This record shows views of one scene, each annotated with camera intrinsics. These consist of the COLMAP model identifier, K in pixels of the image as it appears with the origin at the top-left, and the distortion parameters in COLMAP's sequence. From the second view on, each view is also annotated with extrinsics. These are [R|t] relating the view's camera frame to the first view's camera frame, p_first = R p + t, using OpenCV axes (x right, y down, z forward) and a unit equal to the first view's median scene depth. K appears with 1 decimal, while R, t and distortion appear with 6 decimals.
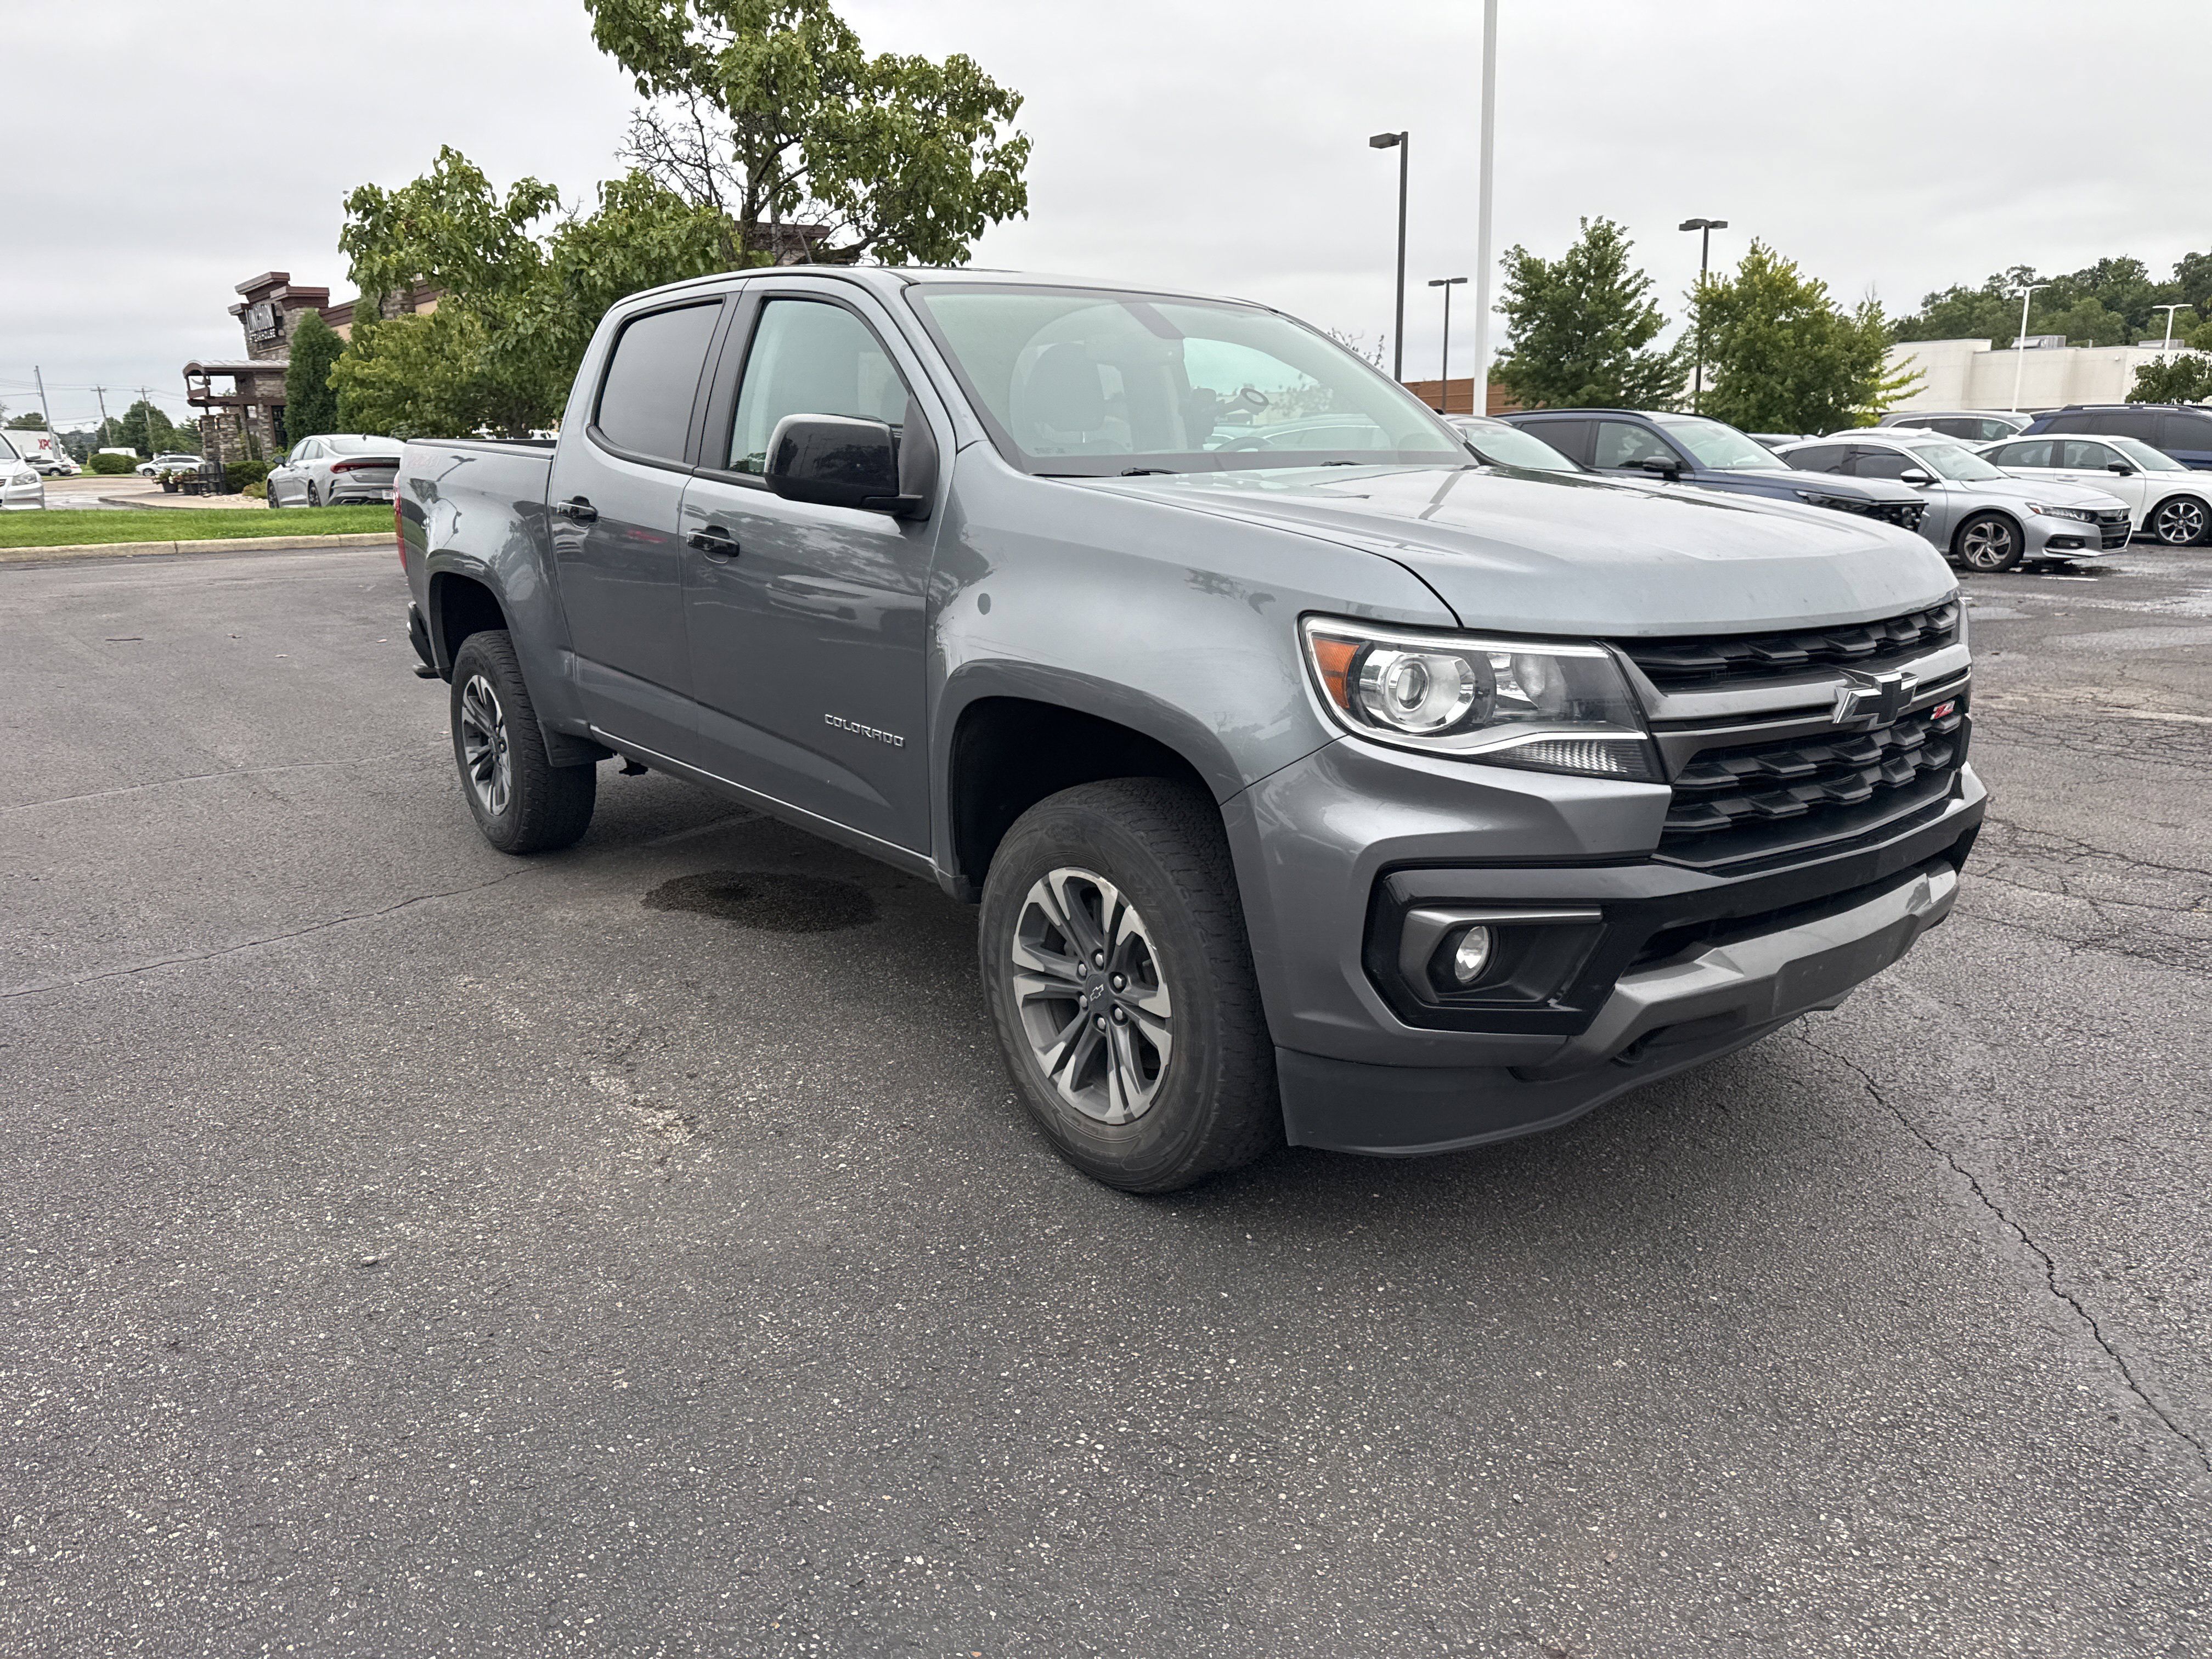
lens RADIAL K [[1570.0, 0, 1090.7], [0, 1570.0, 839.2], [0, 0, 1]] dist [0.023687, -0.026048]
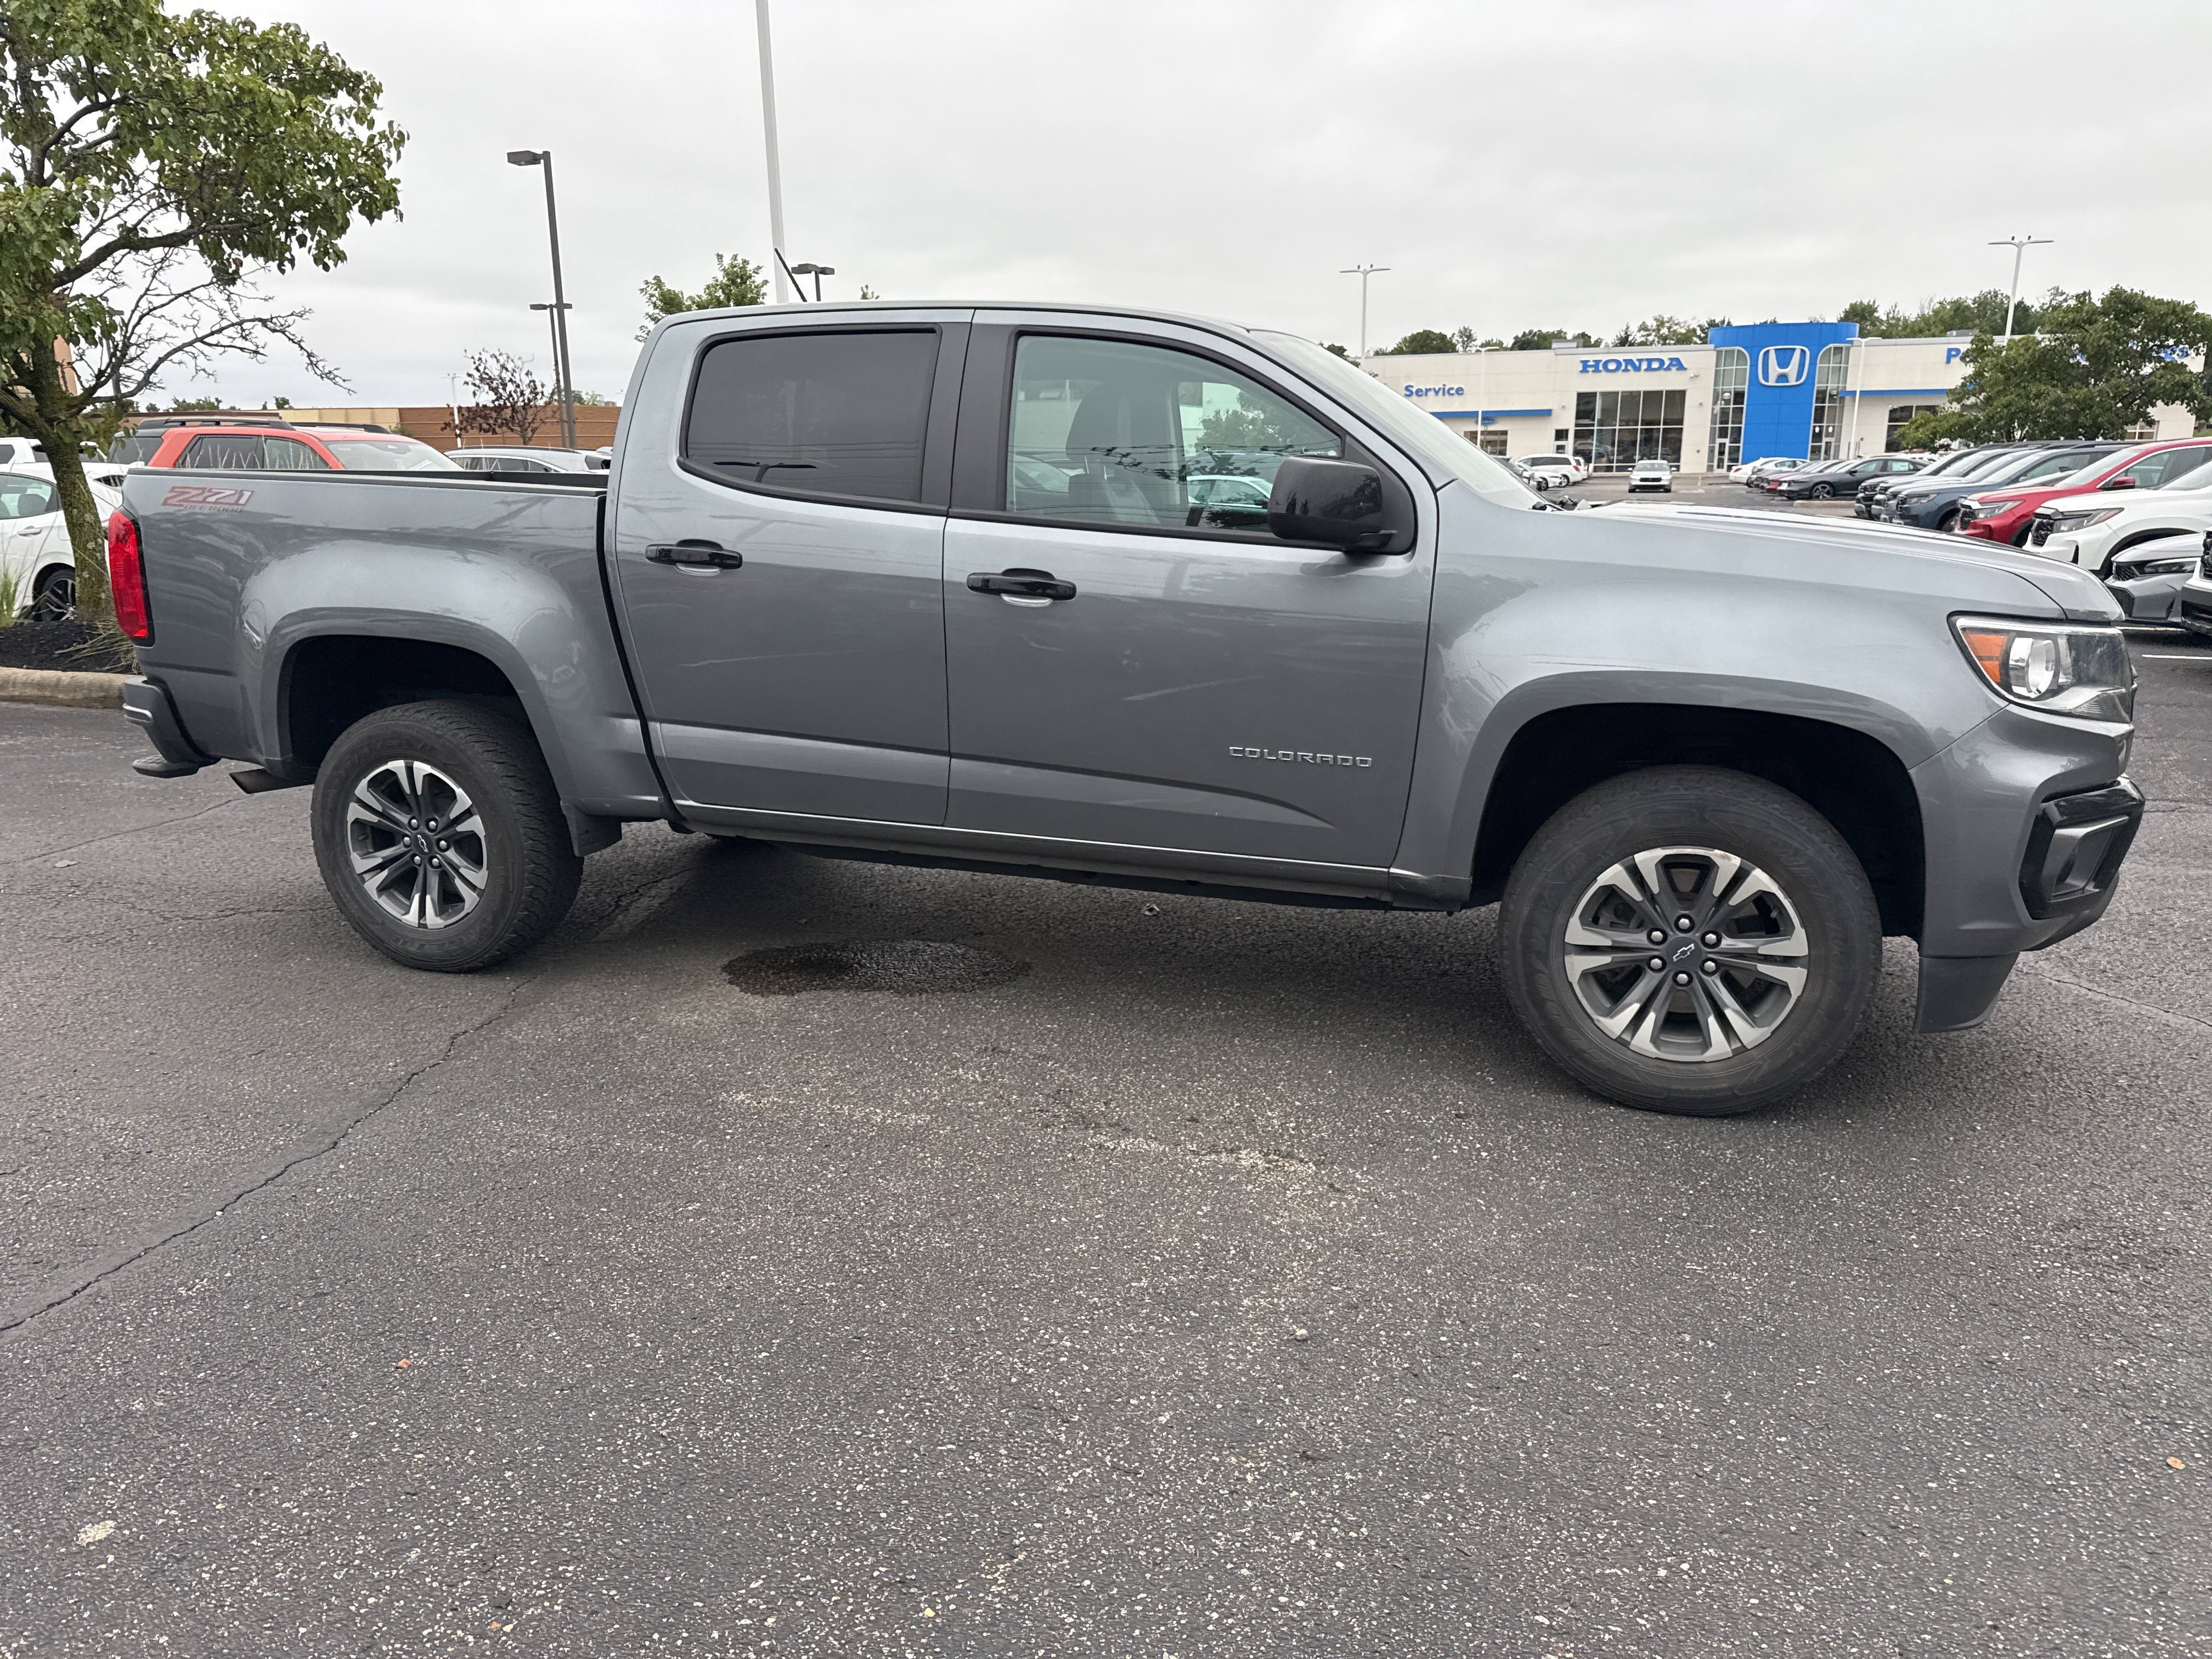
lens RADIAL K [[1581.2, 0, 1098.3], [0, 1581.2, 850.3], [0, 0, 1]] dist [0.030903, -0.036595]
pose [[0.841263, -0.119309, 0.527296, -0.243061], [0.126239, 0.991733, 0.022989, -0.014826], [-0.525680, 0.047226, 0.849370, 0.055314]]
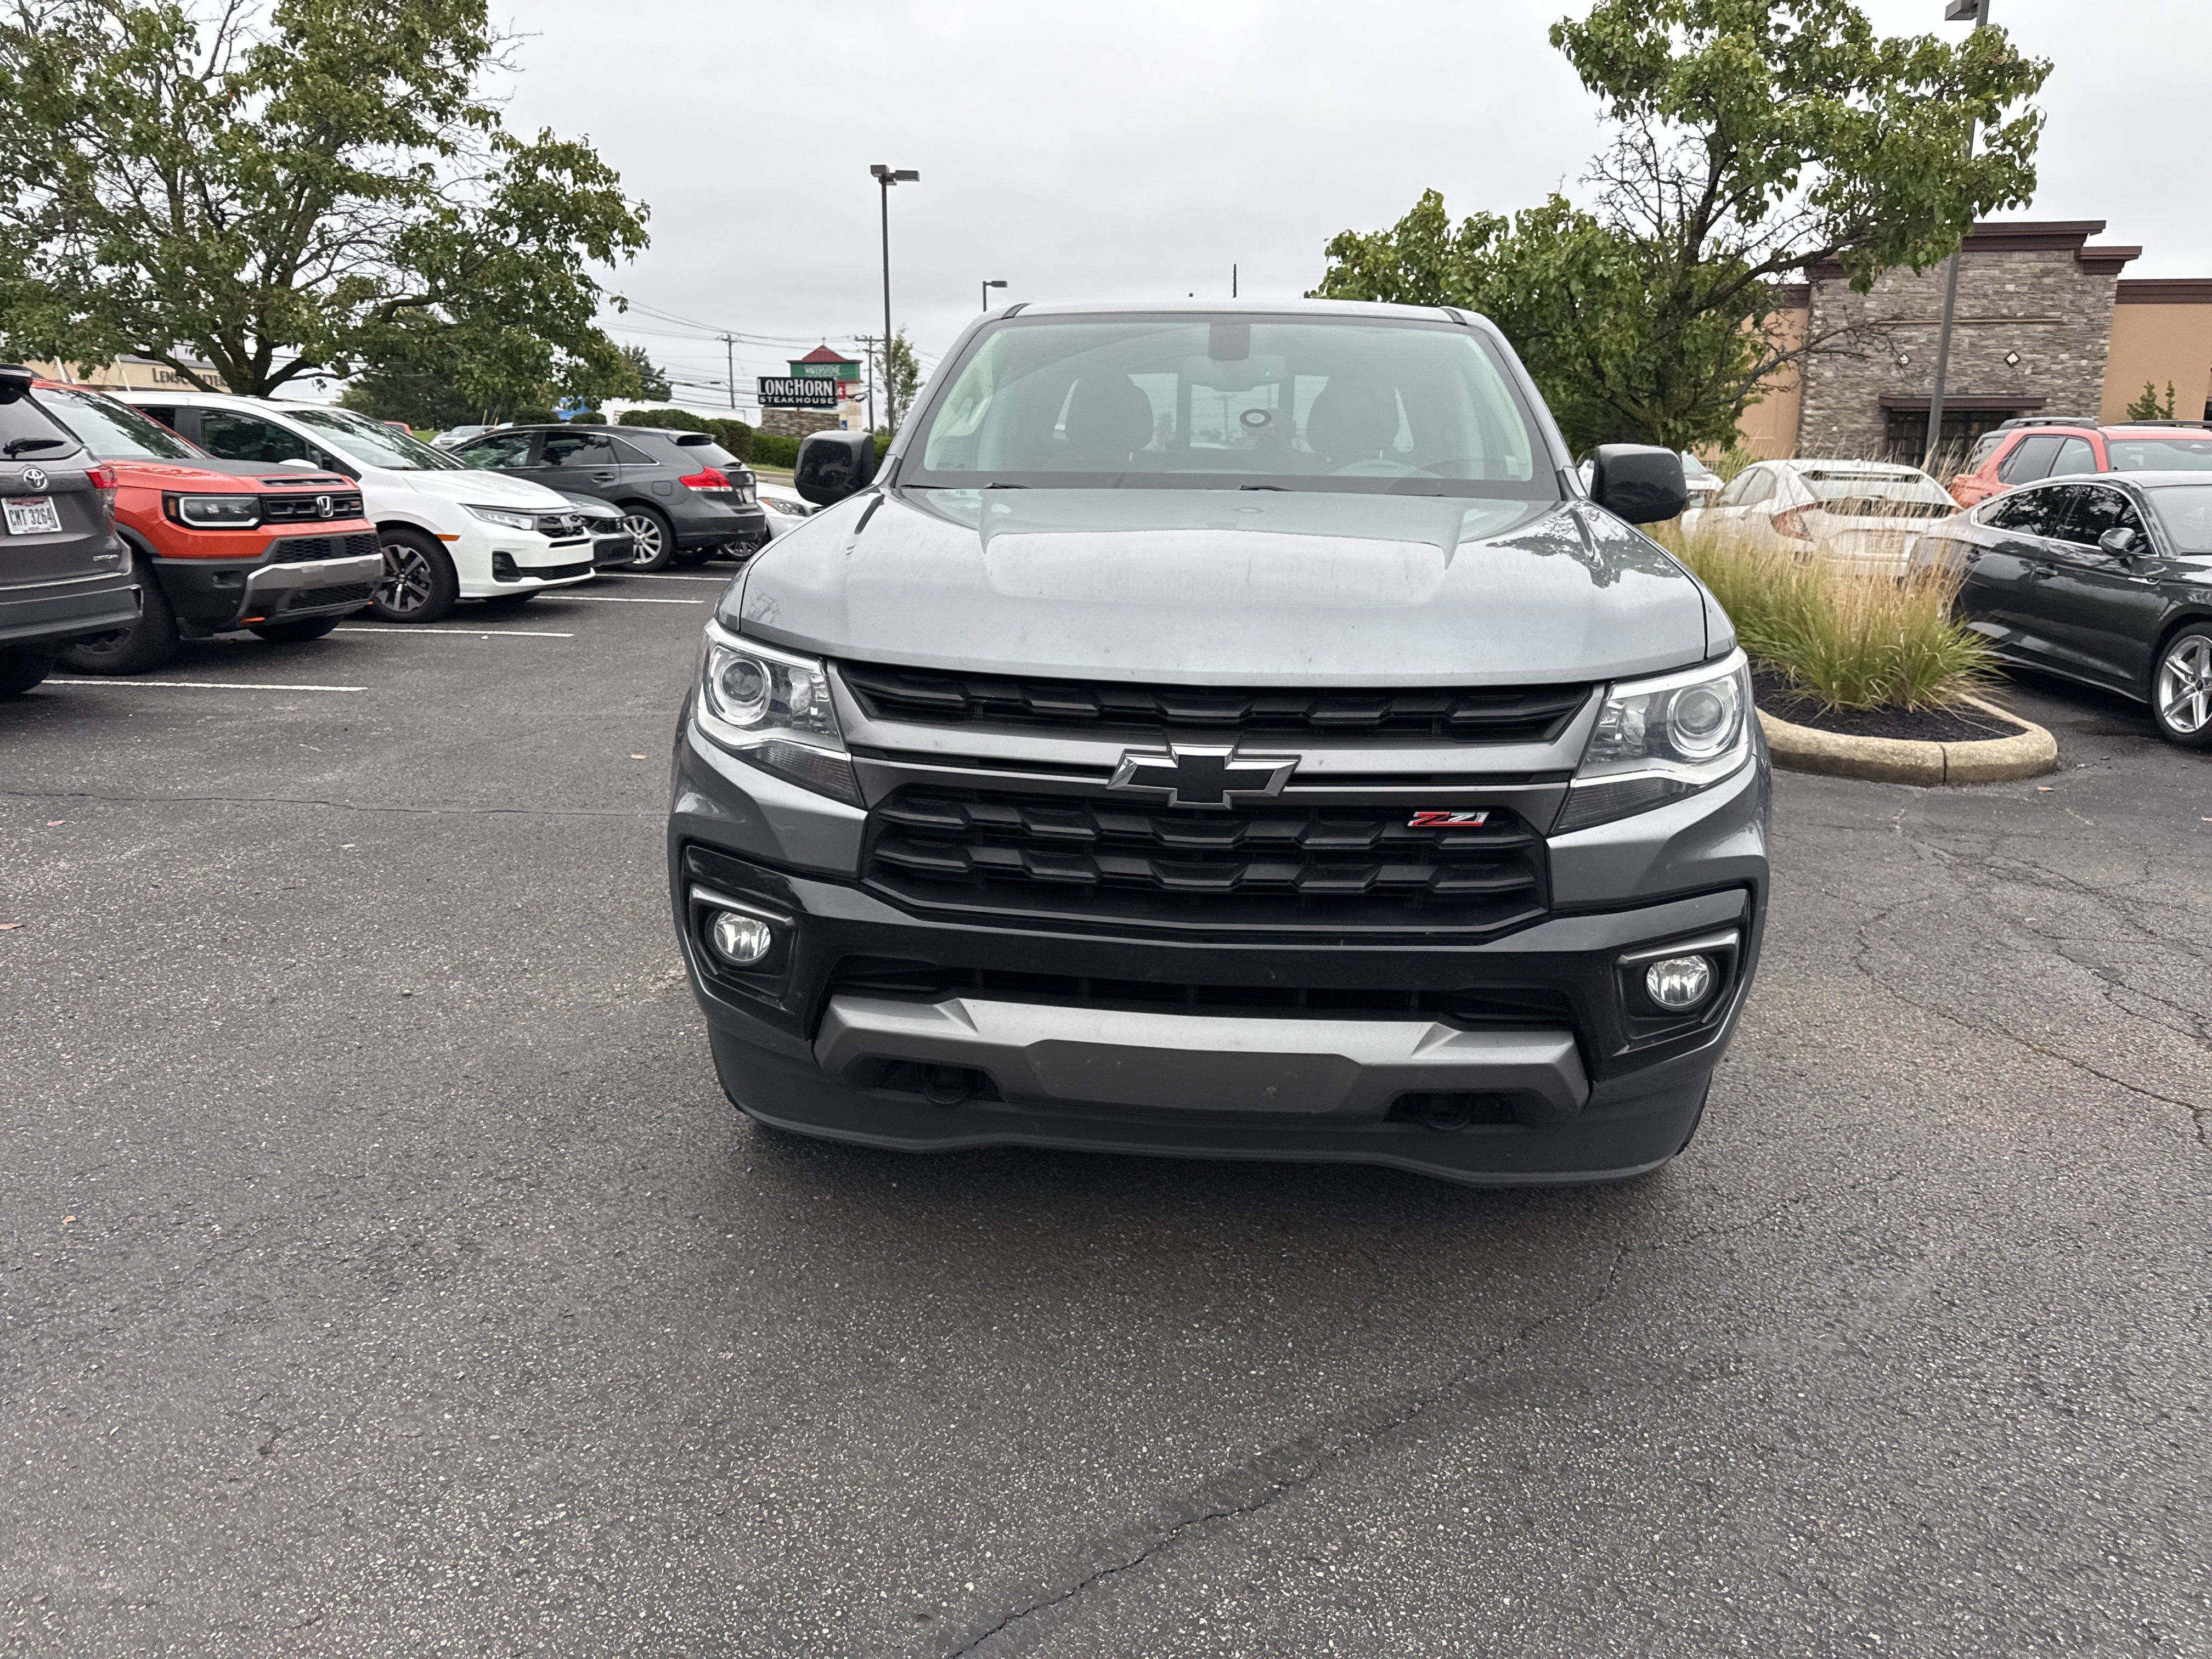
lens RADIAL K [[1561.4, 0, 1092.4], [0, 1561.4, 820.0], [0, 0, 1]] dist [0.011223, -0.012052]
pose [[0.726808, 0.174133, -0.664401, 0.226178], [-0.187821, 0.980847, 0.051606, -0.021502], [0.660662, 0.087281, 0.745592, 0.074445]]
